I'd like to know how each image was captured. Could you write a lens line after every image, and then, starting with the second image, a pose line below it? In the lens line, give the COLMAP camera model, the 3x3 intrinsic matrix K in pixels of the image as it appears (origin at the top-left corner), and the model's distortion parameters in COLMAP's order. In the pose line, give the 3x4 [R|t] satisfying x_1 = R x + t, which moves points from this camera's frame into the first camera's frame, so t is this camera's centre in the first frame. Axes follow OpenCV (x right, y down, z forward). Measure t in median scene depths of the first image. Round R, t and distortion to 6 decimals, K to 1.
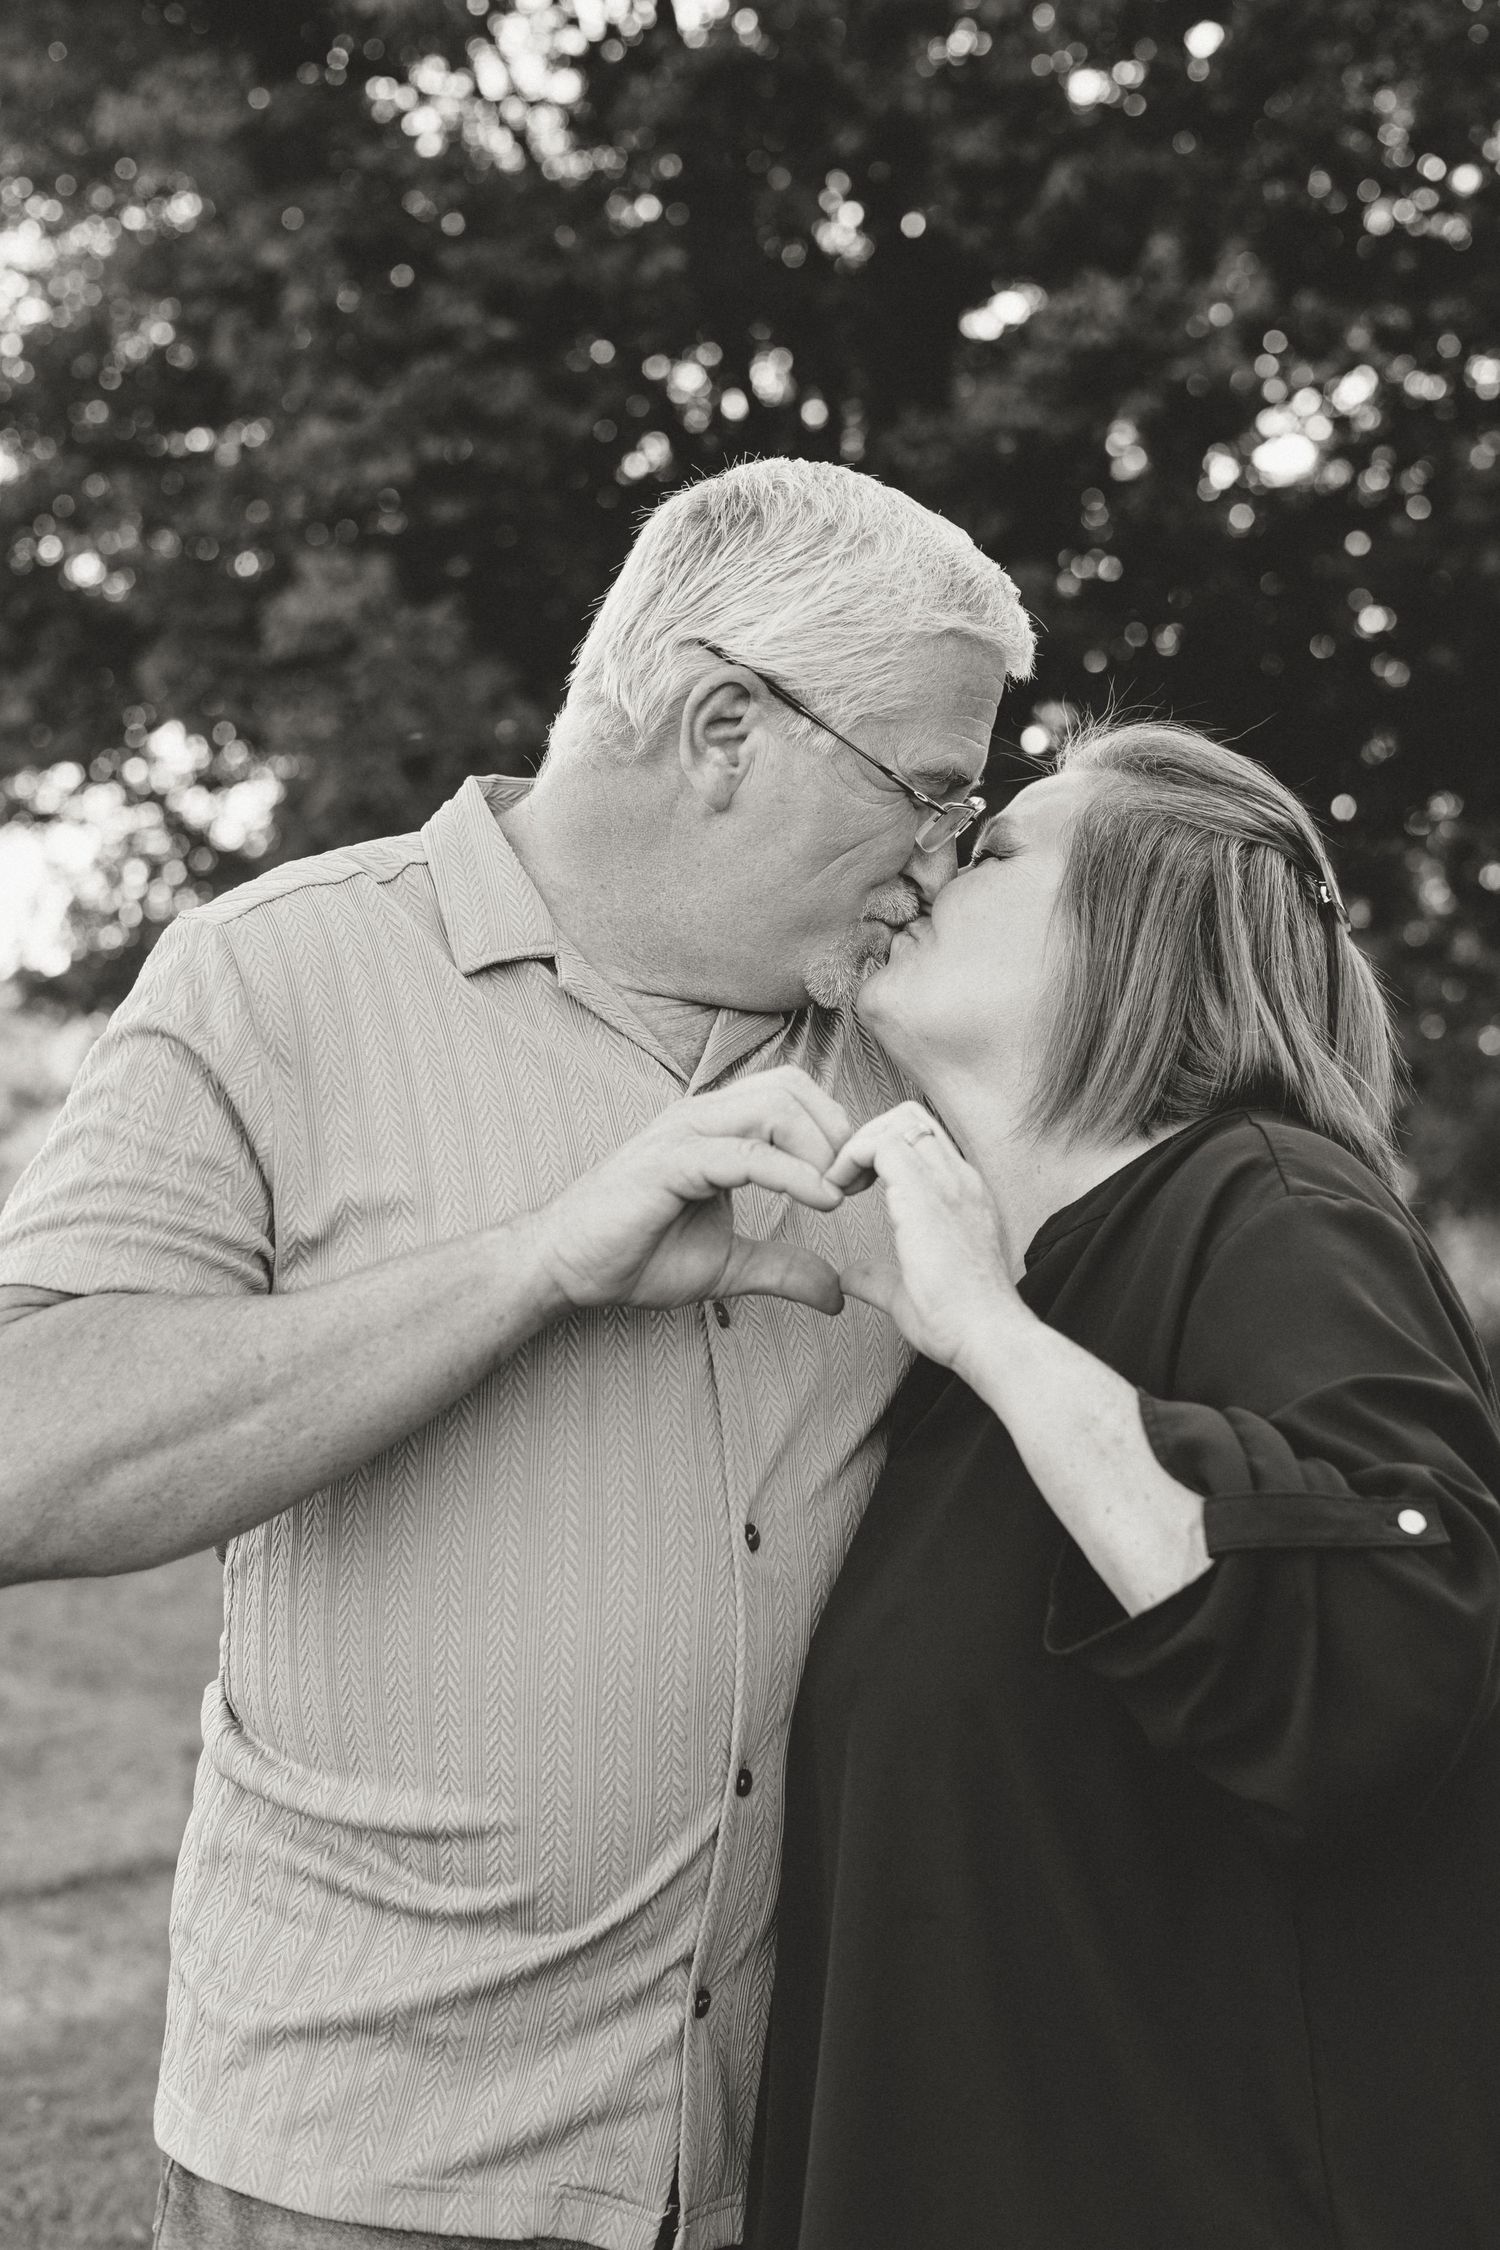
lens RADIAL K [[3157.0, 0, 733.6], [0, 3157.0, 1130.8], [0, 0, 1]] dist [0.004687, 0.000000]
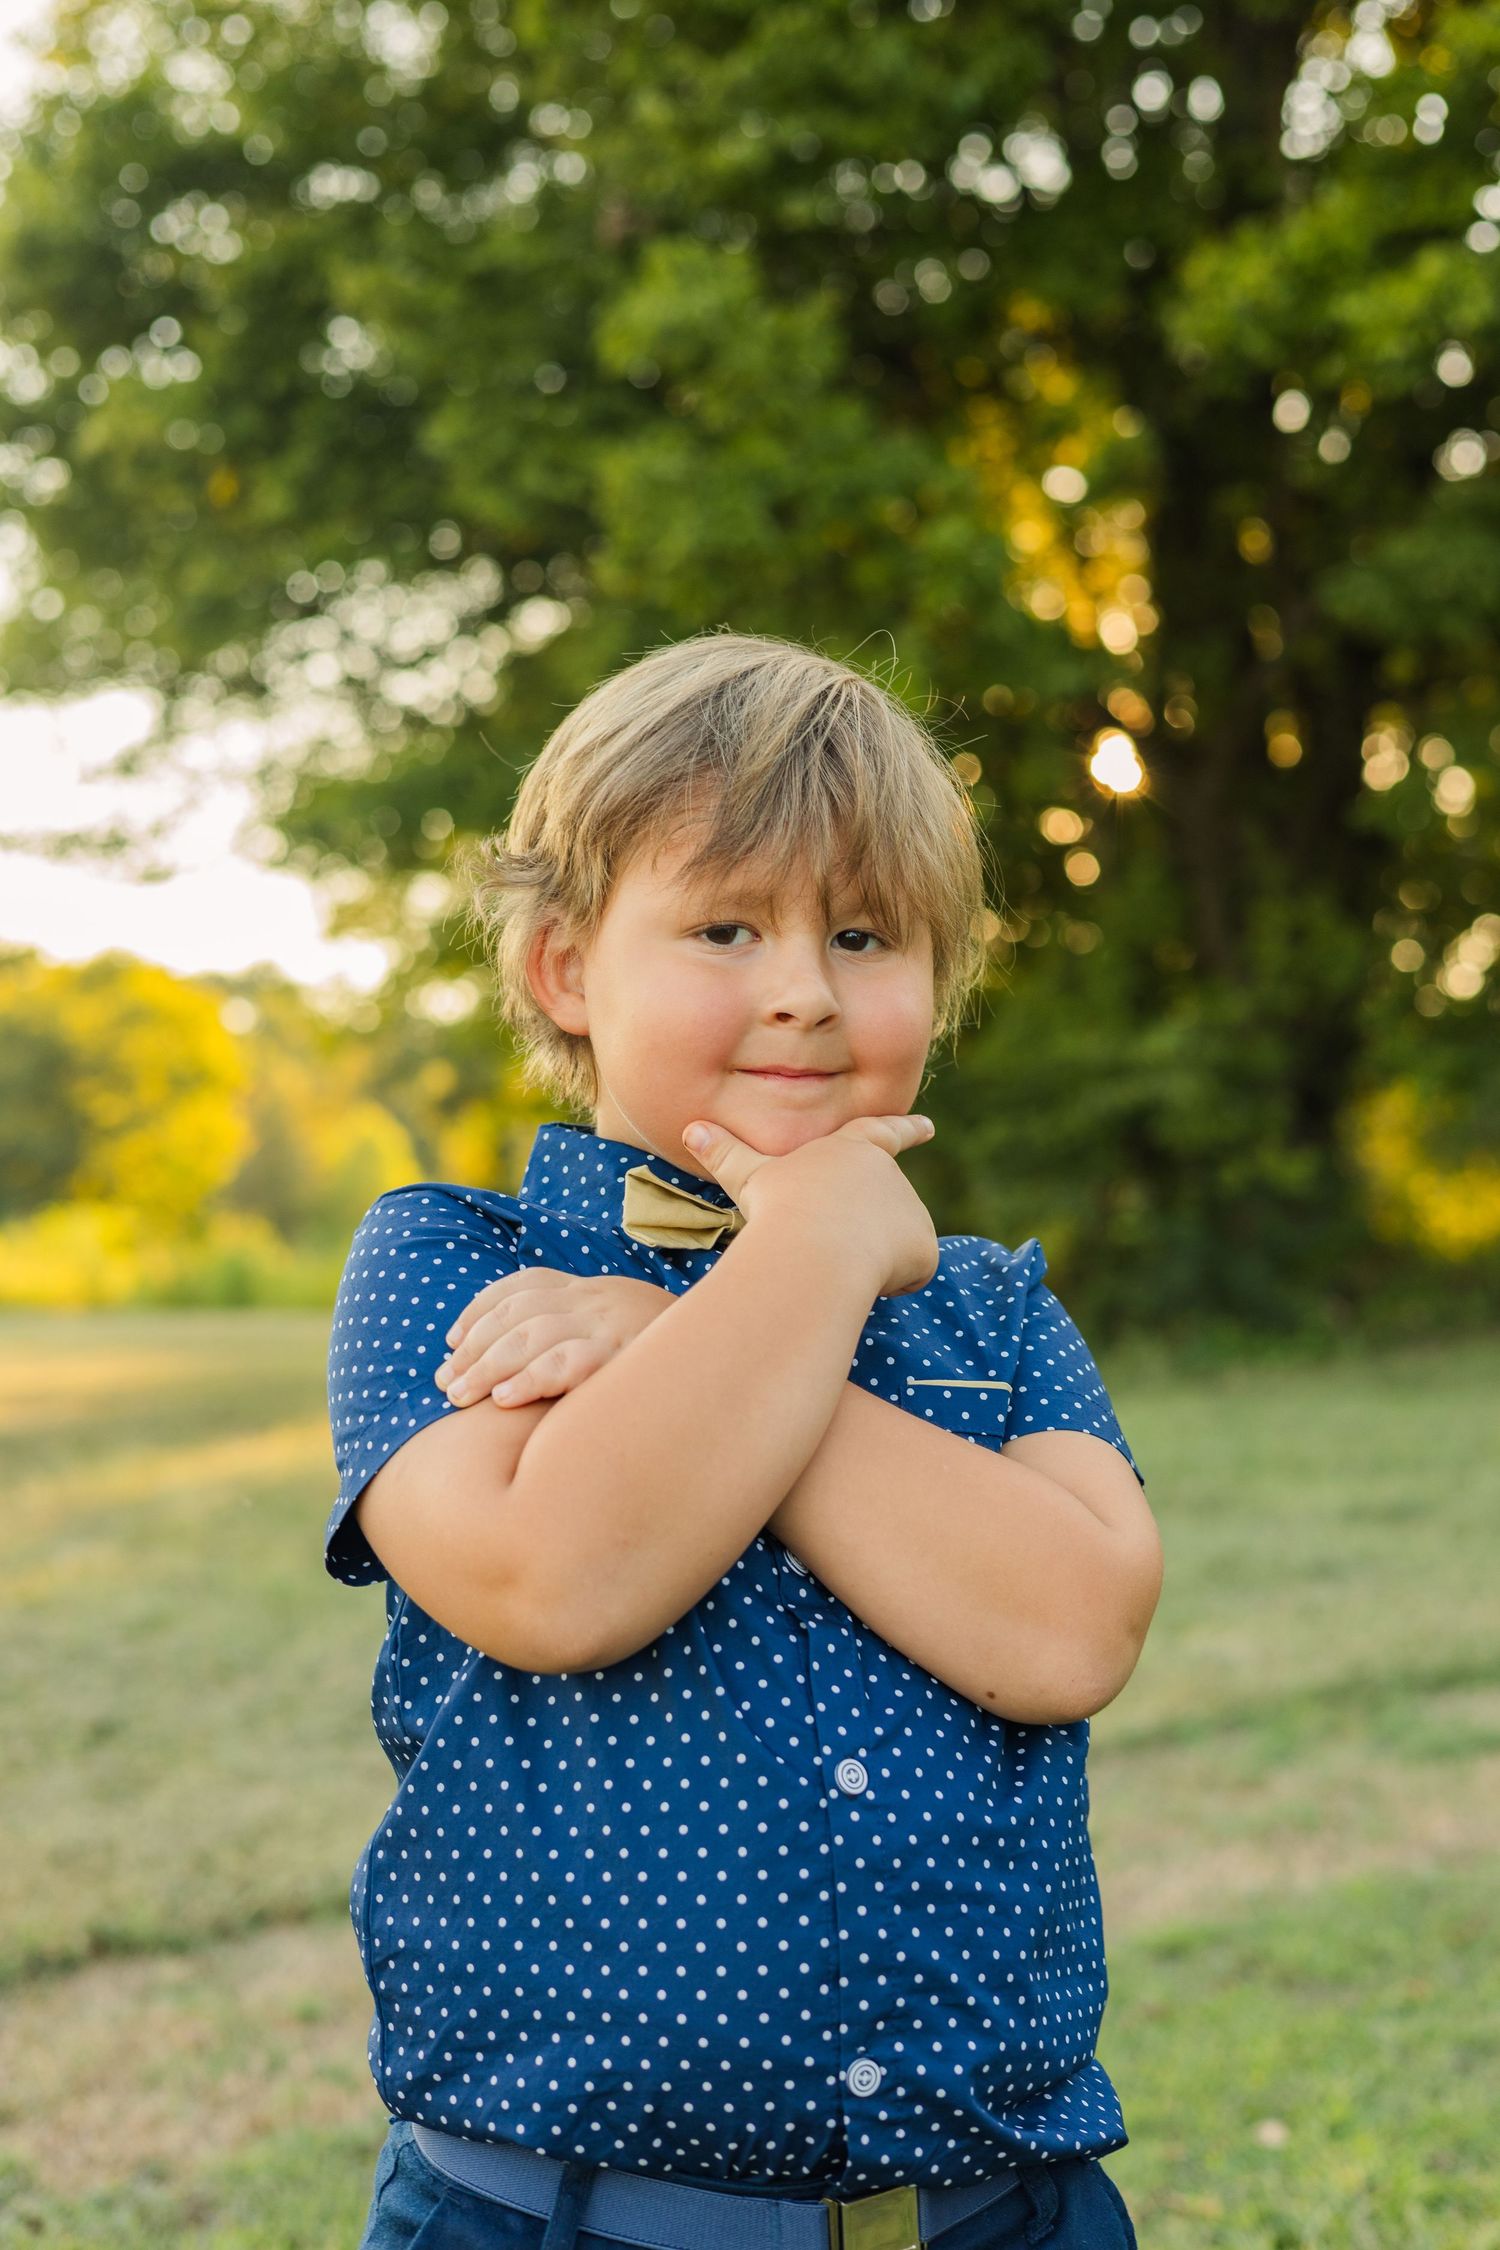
lens RADIAL K [[3157.0, 0, 728.4], [0, 3157.0, 1177.8], [0, 0, 1]] dist [0.004687, 0.000000]
pose [[0.998846, -0.027842, -0.039130, -0.087252], [0.028536, 0.999443, 0.017281, 0.045037], [0.038627, -0.018377, 0.999085, 0.168018]]
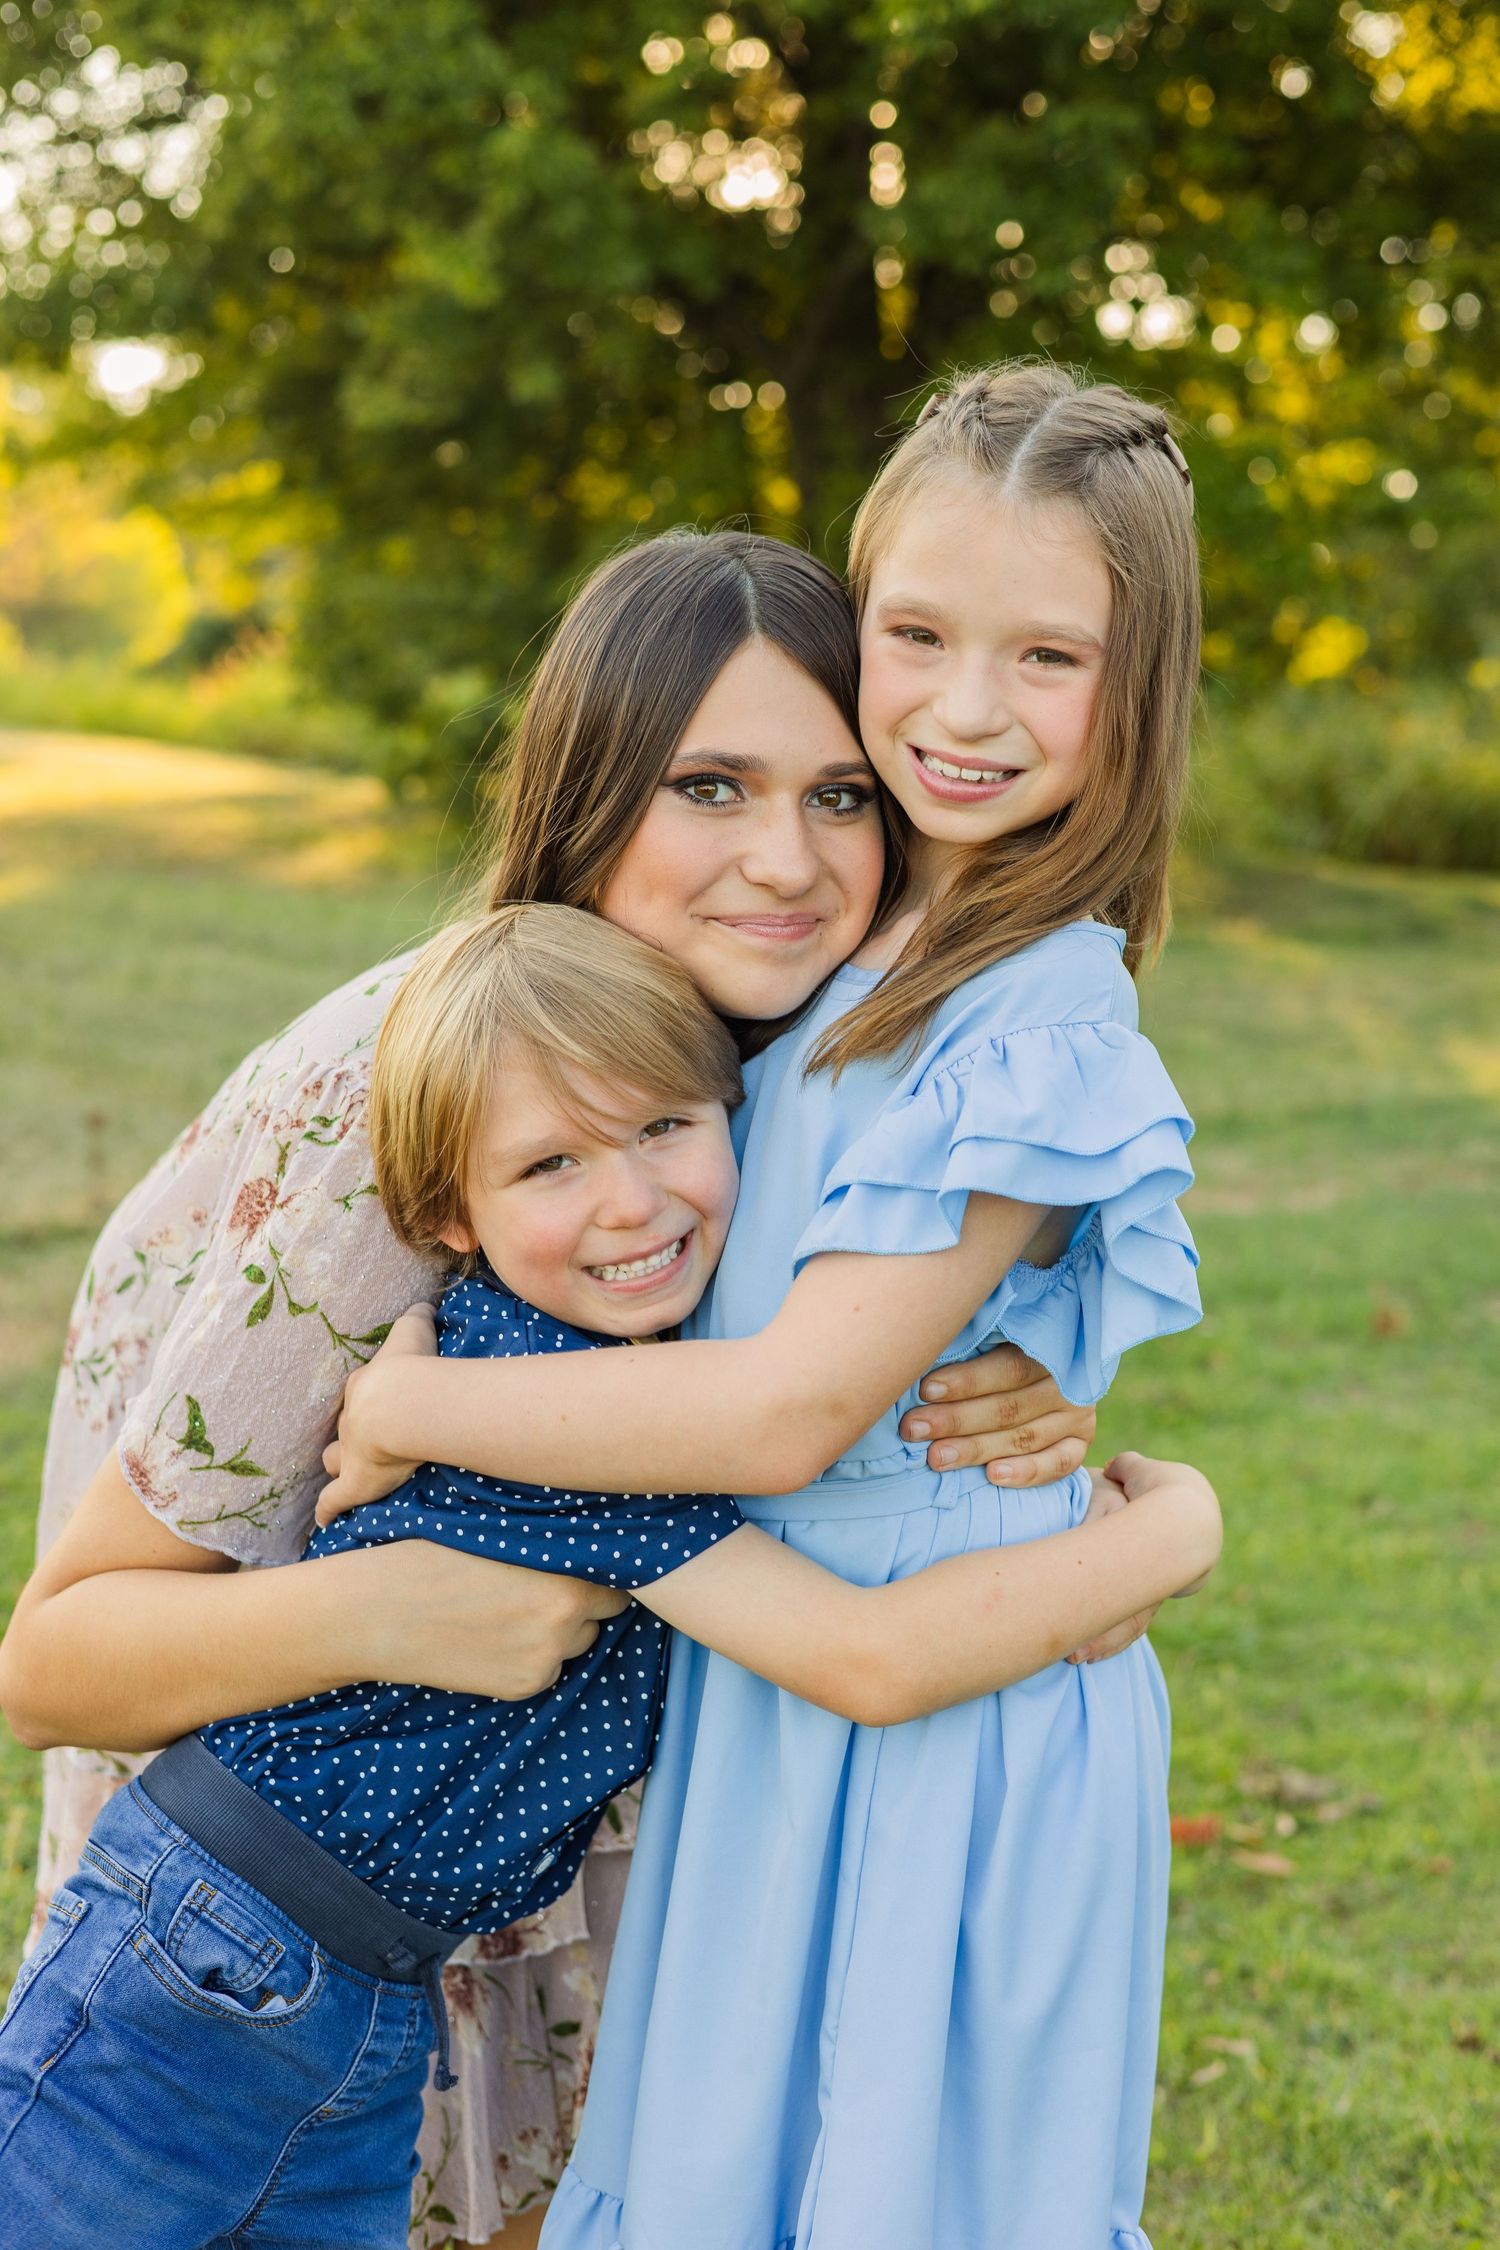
lens RADIAL K [[3157.0, 0, 757.1], [0, 3157.0, 1159.3], [0, 0, 1]] dist [0.004687, 0.000000]
pose [[0.997530, 0.059013, 0.038085, -0.003000], [-0.065101, 0.980383, 0.186042, 0.008779], [-0.026359, -0.188062, 0.981803, 0.025179]]
